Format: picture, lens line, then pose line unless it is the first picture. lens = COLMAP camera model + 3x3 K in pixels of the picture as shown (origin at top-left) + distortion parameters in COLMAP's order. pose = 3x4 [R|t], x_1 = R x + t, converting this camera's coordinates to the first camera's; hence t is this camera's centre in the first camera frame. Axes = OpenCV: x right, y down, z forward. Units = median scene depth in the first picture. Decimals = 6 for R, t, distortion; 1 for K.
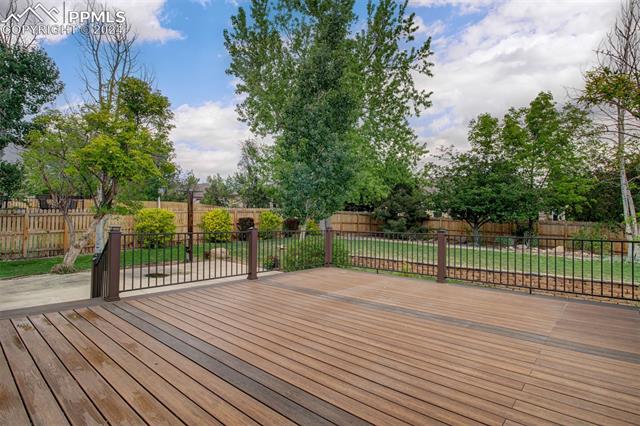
lens RADIAL K [[326.8, 0, 320.2], [0, 326.8, 224.1], [0, 0, 1]] dist [-0.001065, -0.000381]
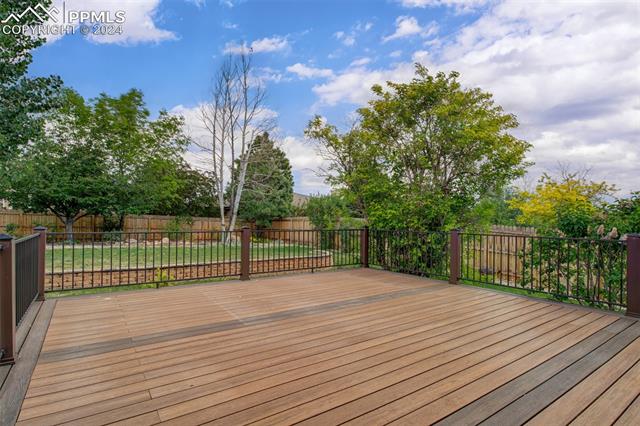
lens RADIAL K [[329.1, 0, 320.0], [0, 329.1, 213.0], [0, 0, 1]] dist [-0.004006, -0.000821]
pose [[0.231001, 0.010594, 0.972896, -0.730625], [0.002138, 0.999933, -0.011397, -0.009131], [-0.972951, 0.004713, 0.230963, 0.786178]]
